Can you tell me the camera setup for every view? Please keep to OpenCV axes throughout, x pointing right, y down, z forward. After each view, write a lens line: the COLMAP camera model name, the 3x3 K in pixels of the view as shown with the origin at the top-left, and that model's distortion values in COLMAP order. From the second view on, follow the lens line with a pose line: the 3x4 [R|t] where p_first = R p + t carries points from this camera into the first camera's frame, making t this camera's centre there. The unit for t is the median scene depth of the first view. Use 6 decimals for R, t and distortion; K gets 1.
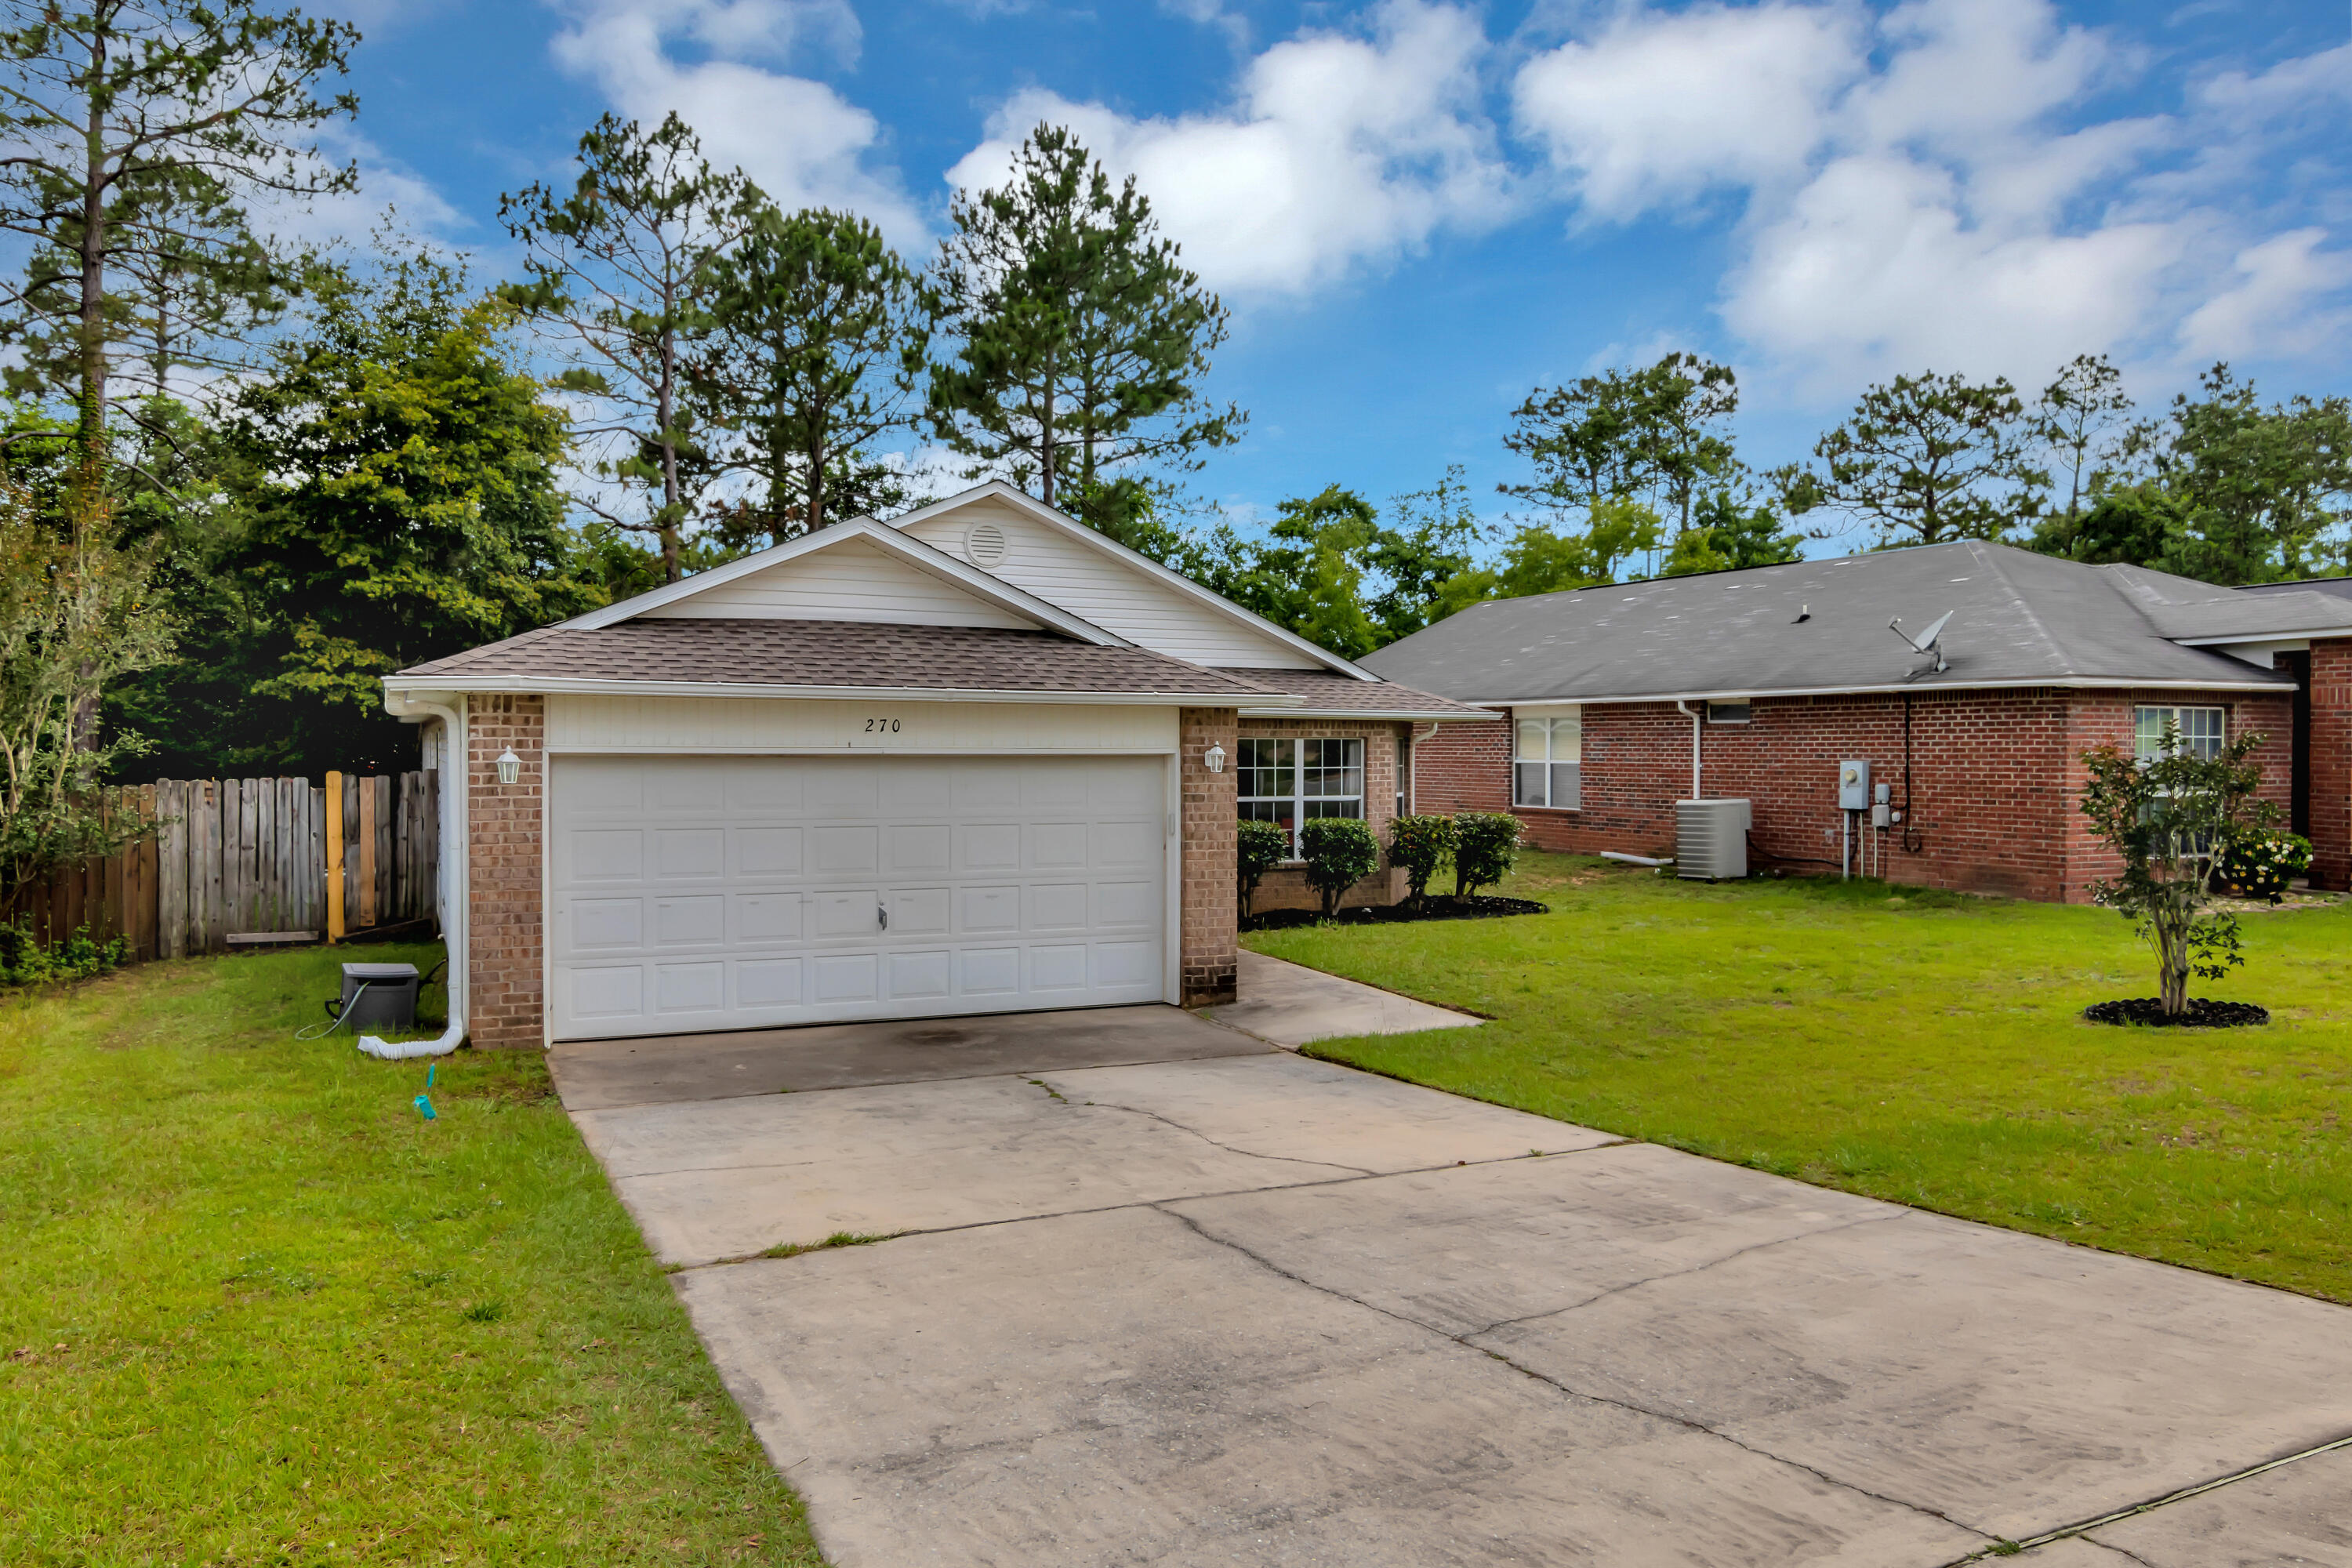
lens RADIAL K [[1685.8, 0, 1177.0], [0, 1685.8, 772.4], [0, 0, 1]] dist [-0.001000, 0.000450]
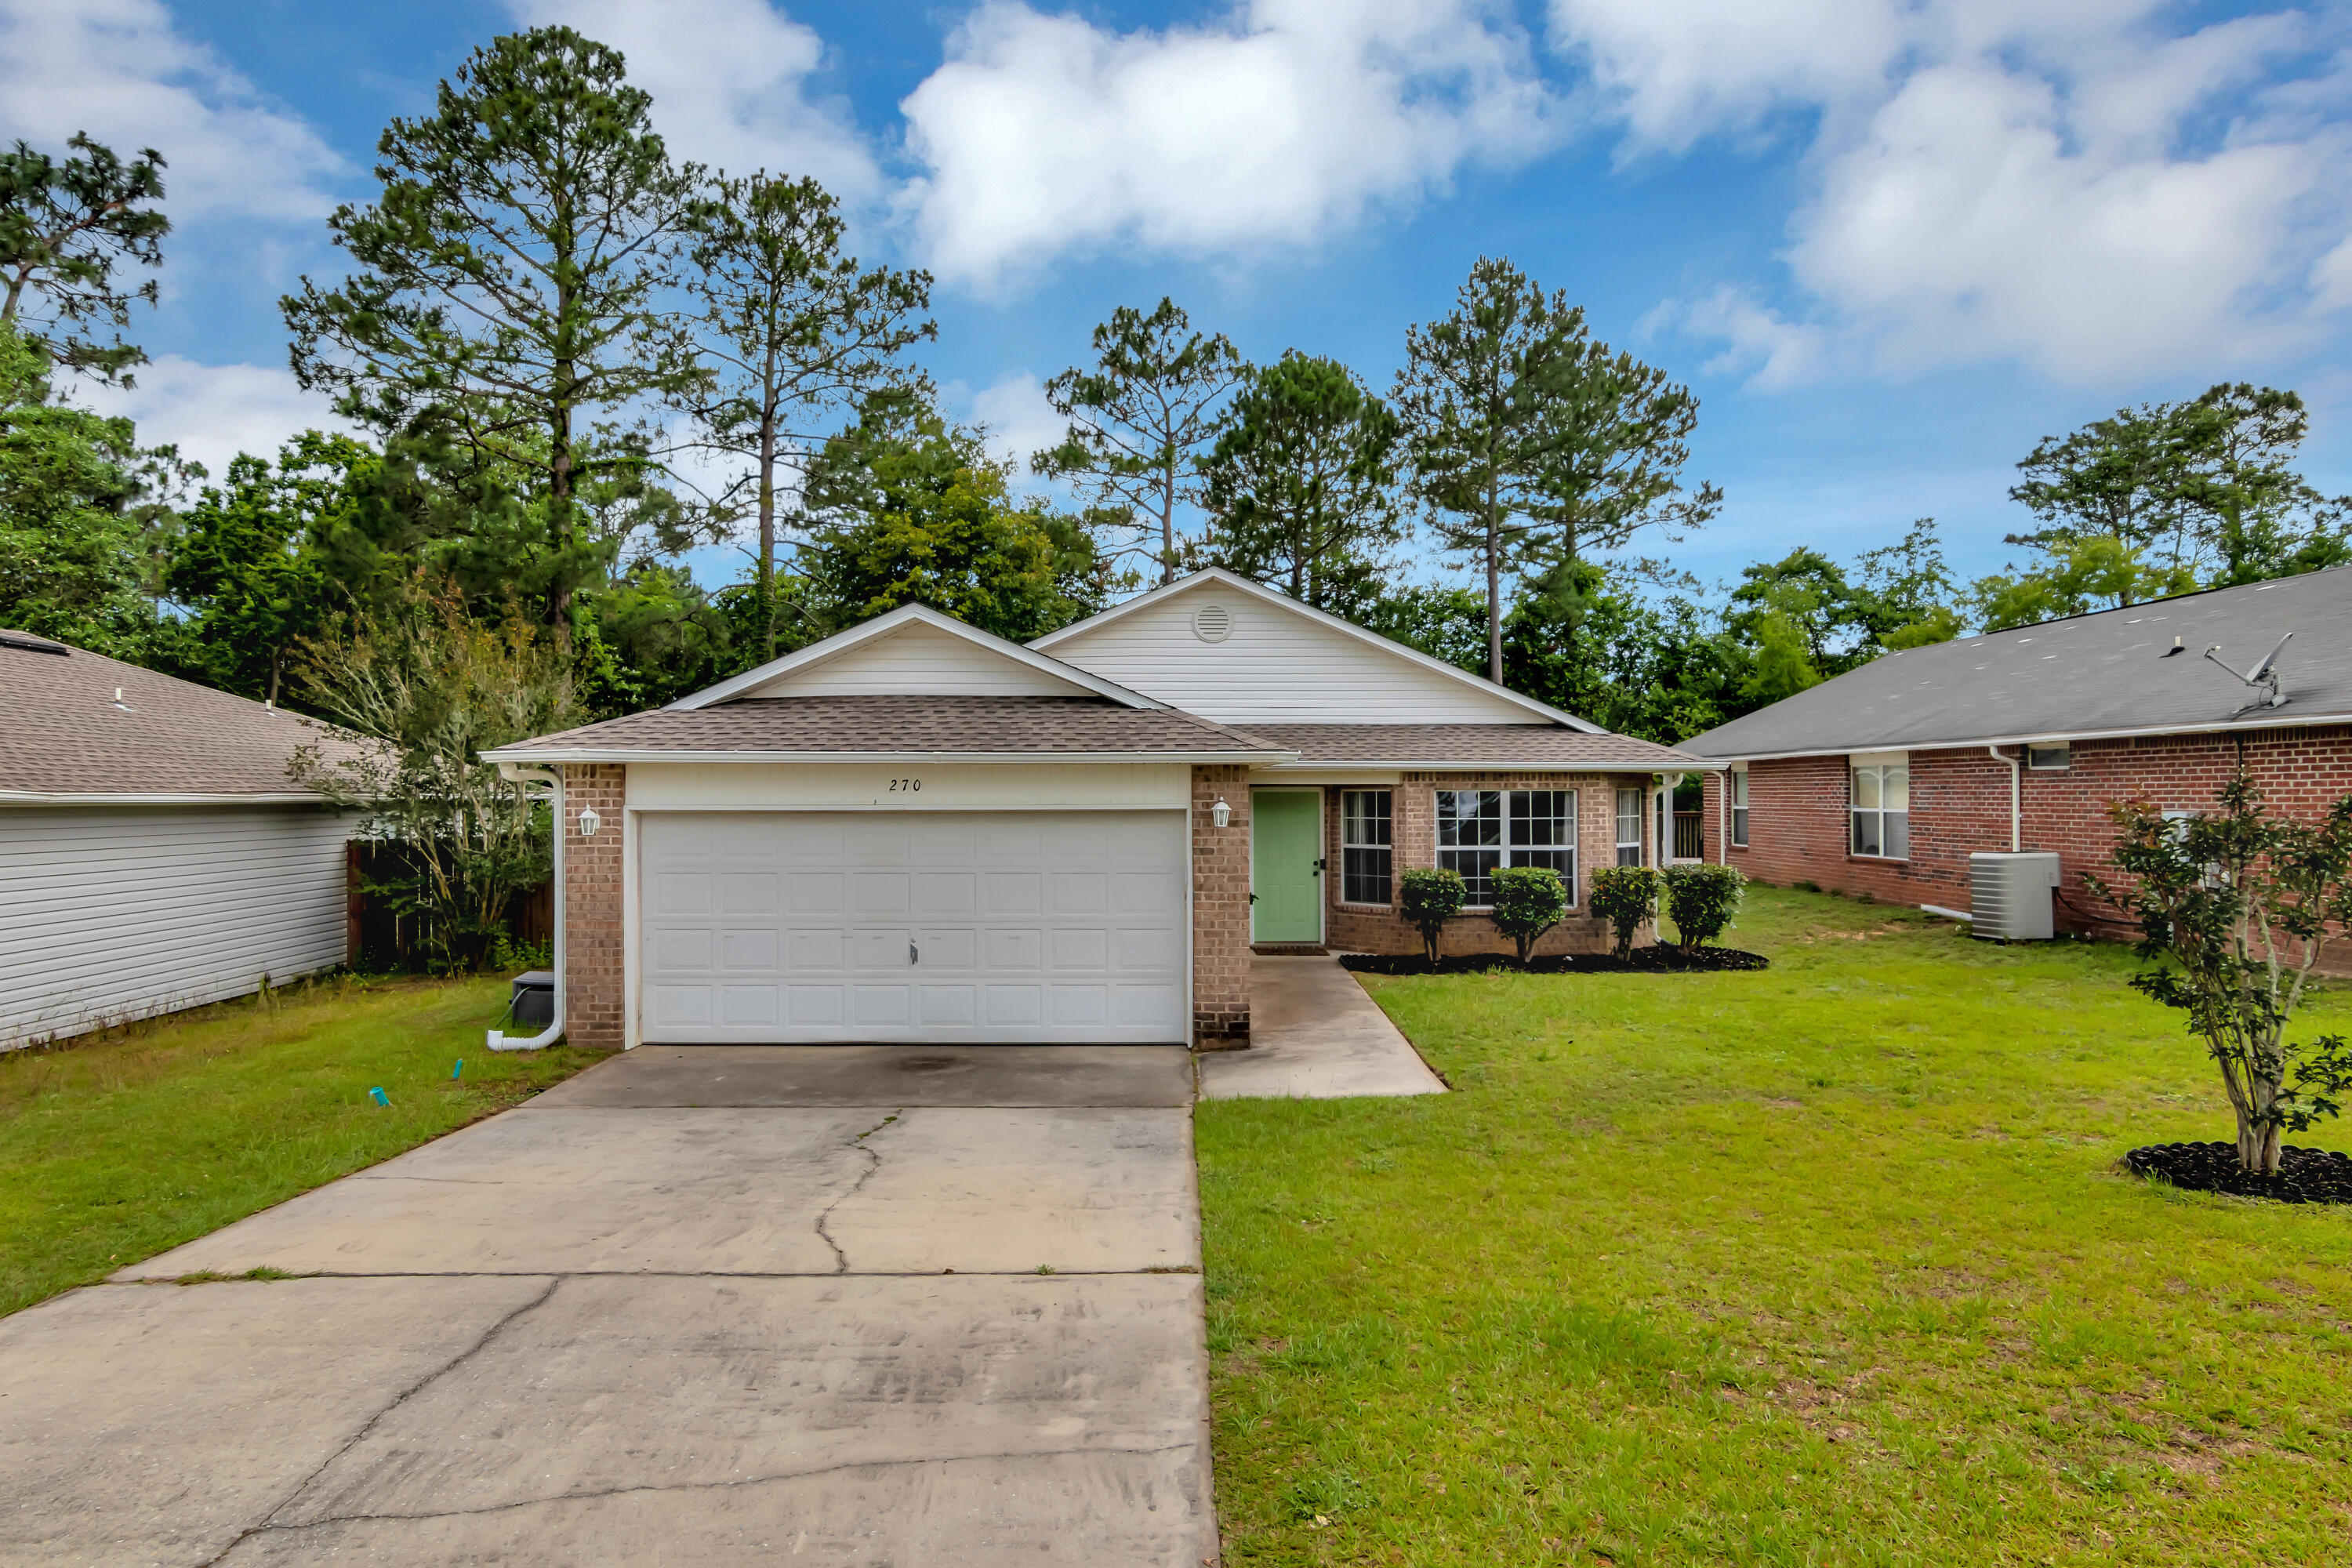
lens RADIAL K [[1341.4, 0, 1180.6], [0, 1341.4, 790.3], [0, 0, 1]] dist [-0.002744, 0.000486]
pose [[0.906270, -0.006272, -0.422652, 0.237440], [-0.000974, 0.999856, -0.016925, -0.005745], [0.422698, 0.015750, 0.906134, 0.160284]]
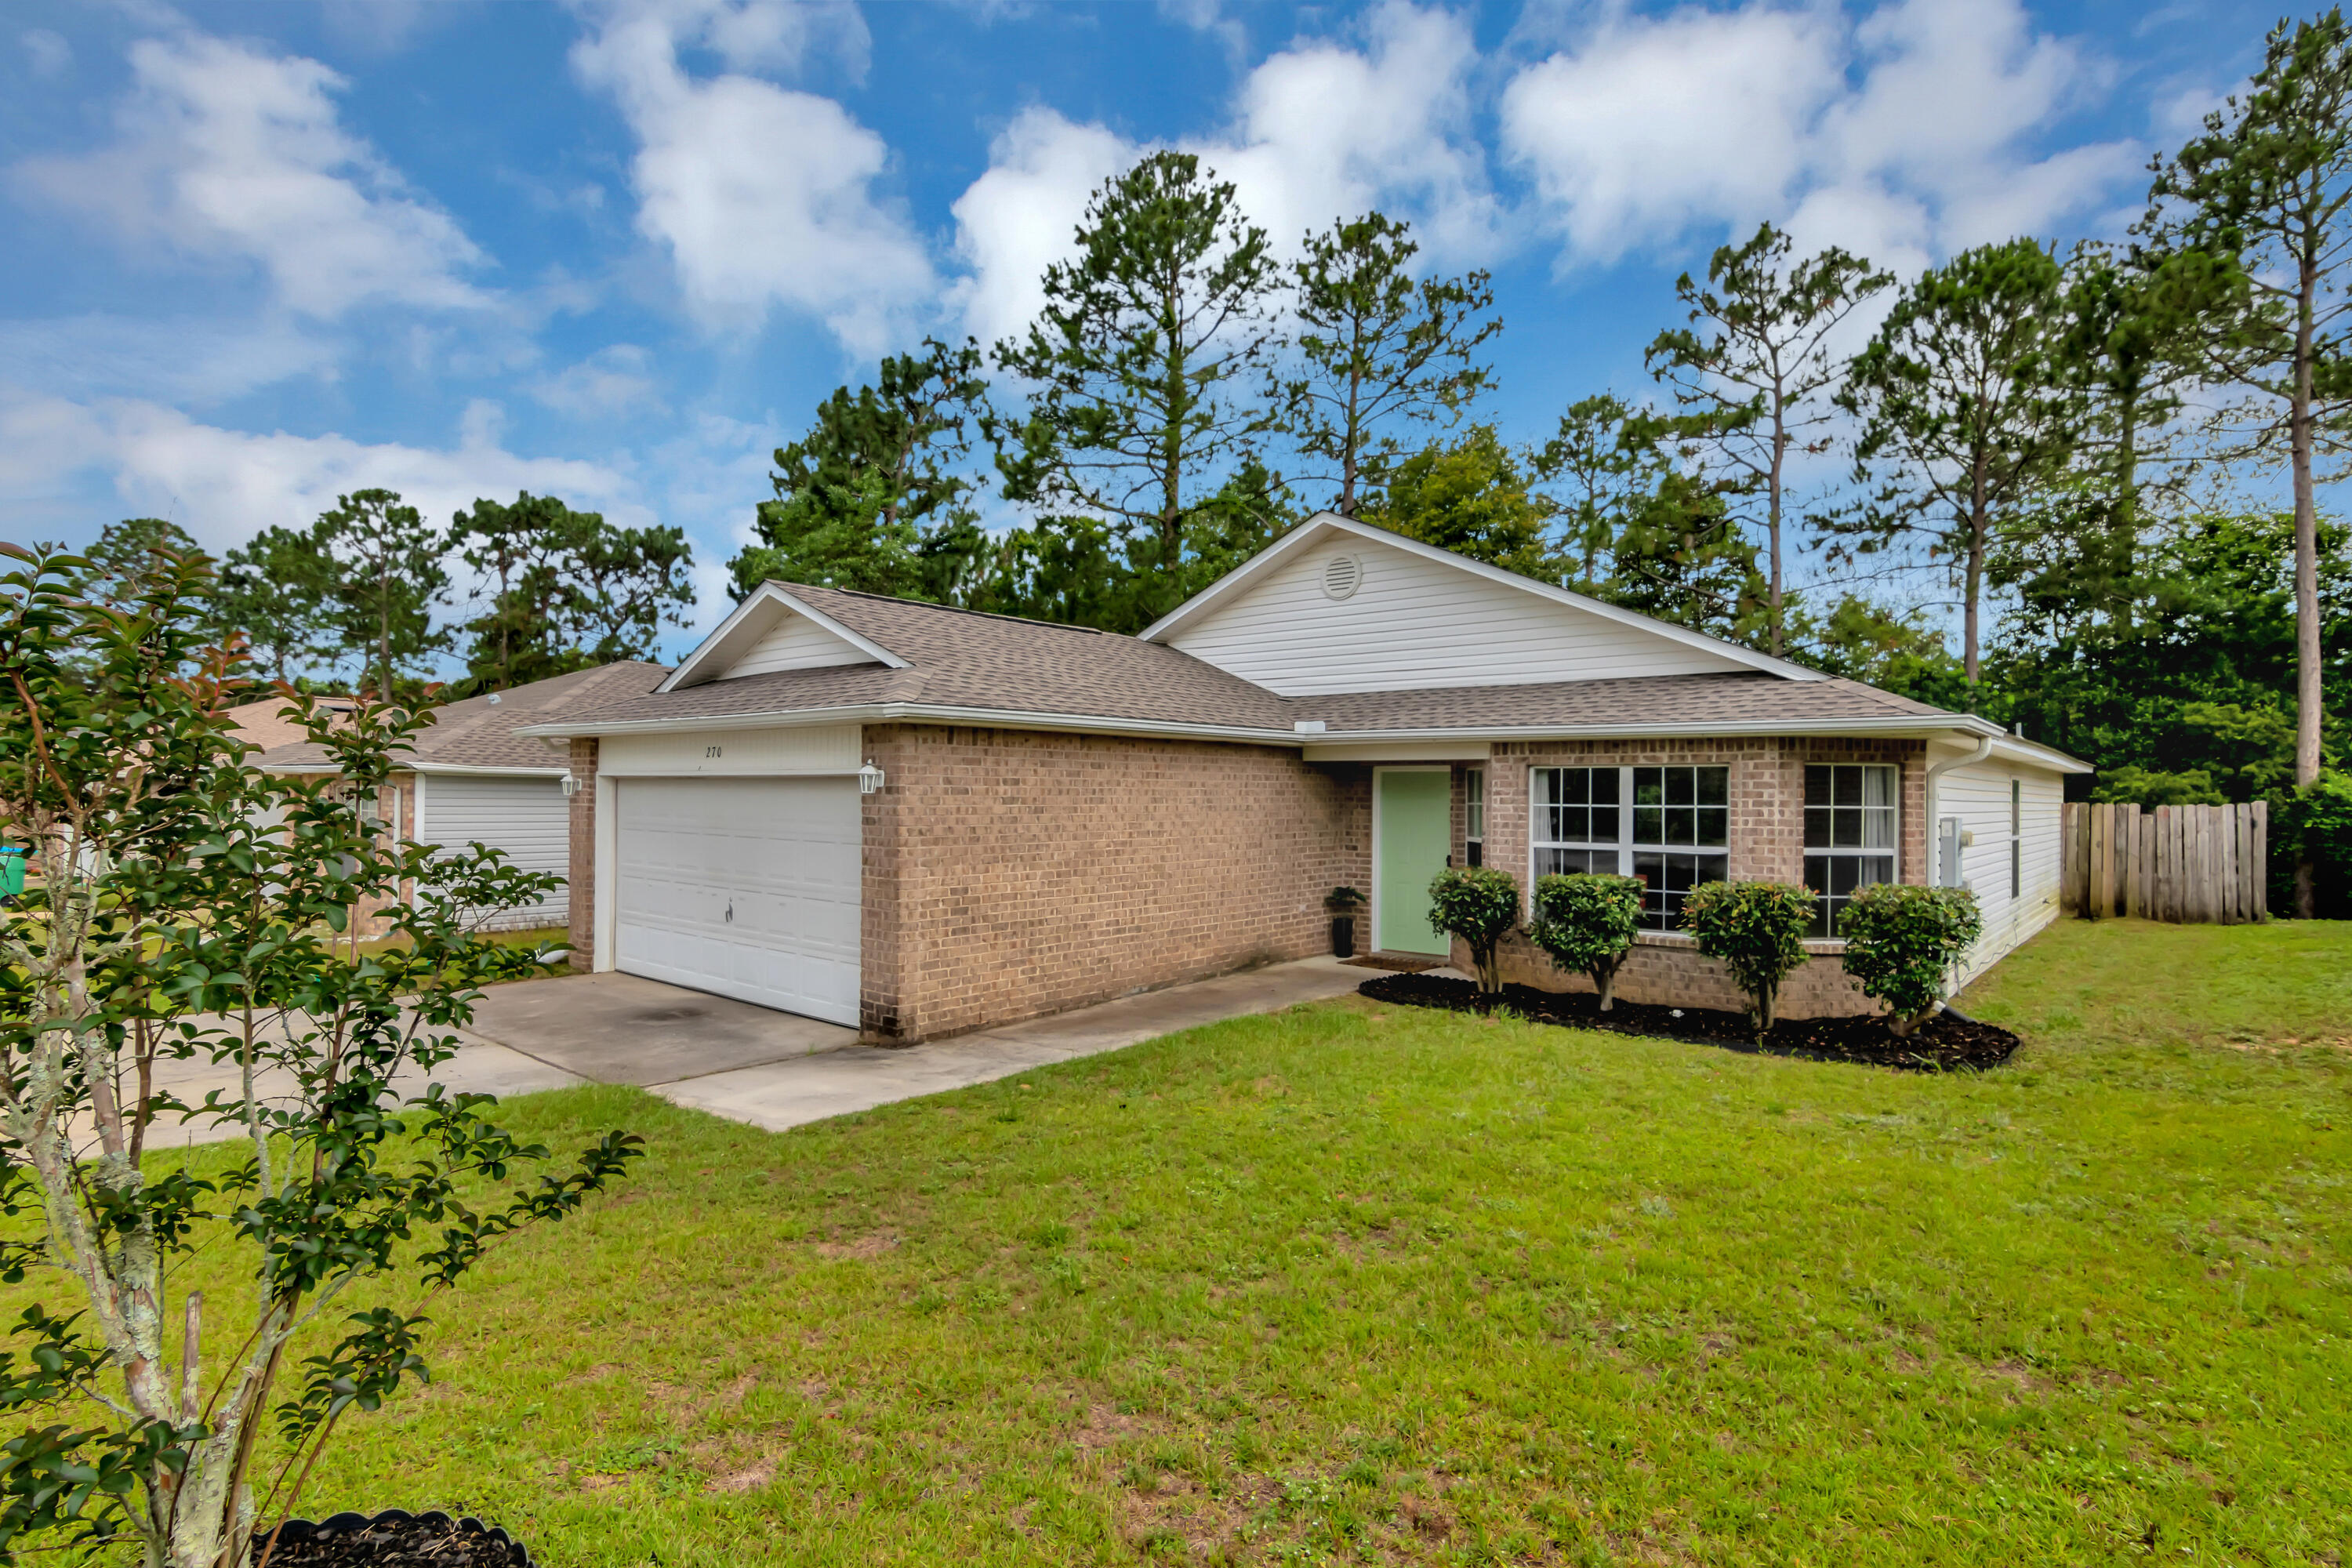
lens RADIAL K [[1211.4, 0, 1183.3], [0, 1211.4, 763.2], [0, 0, 1]] dist [0.001598, 0.000553]
pose [[0.394818, -0.023494, -0.918459, 0.476197], [-0.023659, 0.999082, -0.035727, 0.001934], [0.918455, 0.035835, 0.393900, 0.601006]]
